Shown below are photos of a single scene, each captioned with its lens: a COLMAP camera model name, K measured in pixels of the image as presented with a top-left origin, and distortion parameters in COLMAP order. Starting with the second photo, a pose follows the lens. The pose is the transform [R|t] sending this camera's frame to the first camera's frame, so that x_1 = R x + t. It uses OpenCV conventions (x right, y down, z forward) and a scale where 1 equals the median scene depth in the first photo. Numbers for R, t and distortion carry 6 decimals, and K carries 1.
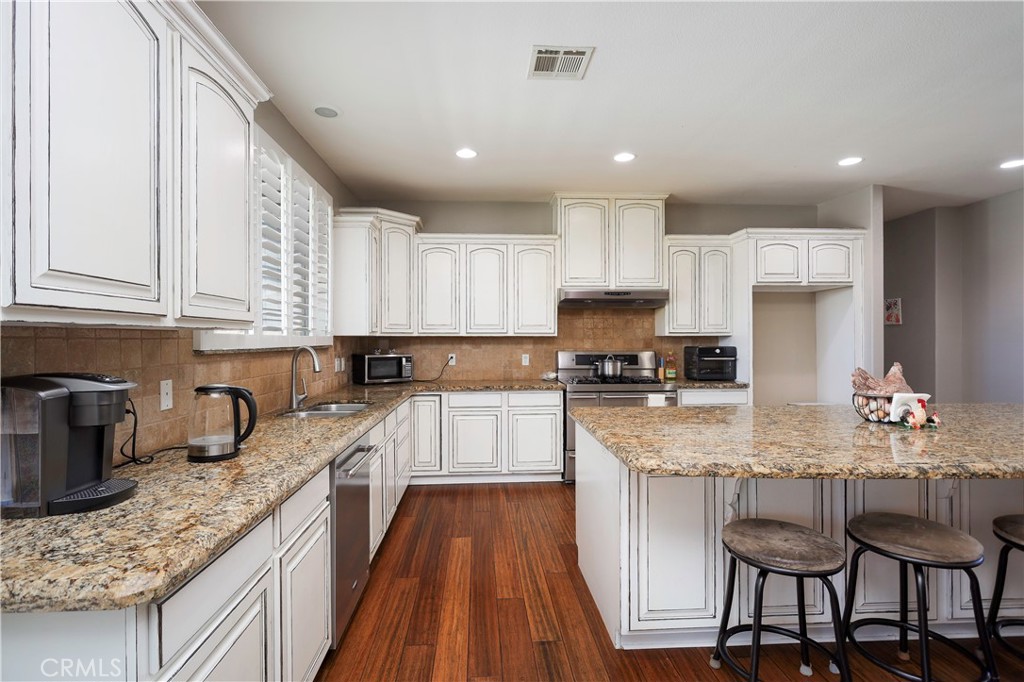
lens RADIAL K [[492.2, 0, 509.9], [0, 492.2, 340.2], [0, 0, 1]] dist [0.006655, 0.000444]
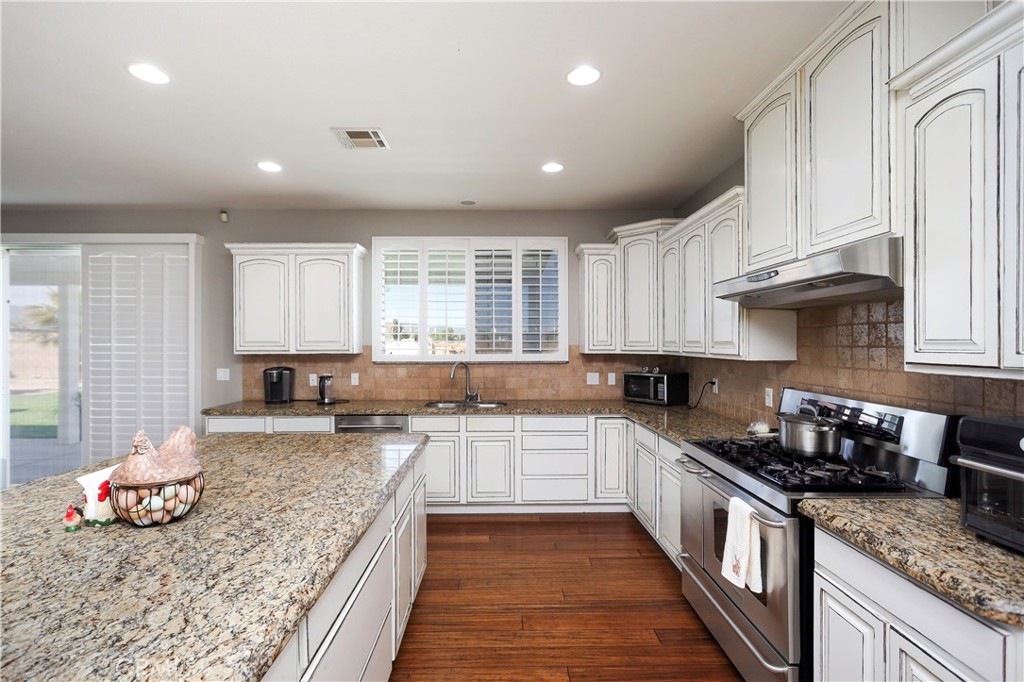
lens RADIAL K [[492.2, 0, 506.8], [0, 492.2, 347.0], [0, 0, 1]] dist [0.006655, 0.000444]
pose [[-0.044925, 0.010391, -0.998936, 0.680720], [0.000516, 0.999946, 0.010378, -0.029786], [0.998990, -0.000049, -0.044928, 0.742305]]
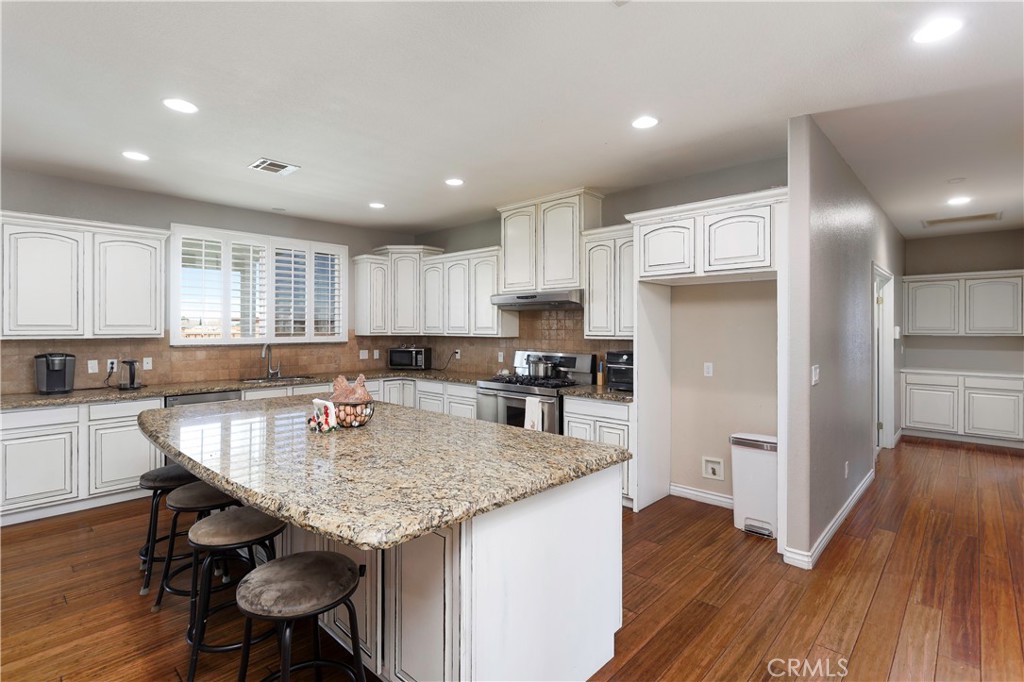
lens RADIAL K [[492.2, 0, 509.0], [0, 492.2, 330.8], [0, 0, 1]] dist [0.006655, 0.000444]
pose [[0.683422, 0.007137, -0.729989, 0.911076], [-0.003814, 0.999973, 0.006205, -0.029051], [0.730014, -0.001456, 0.683431, 0.254625]]
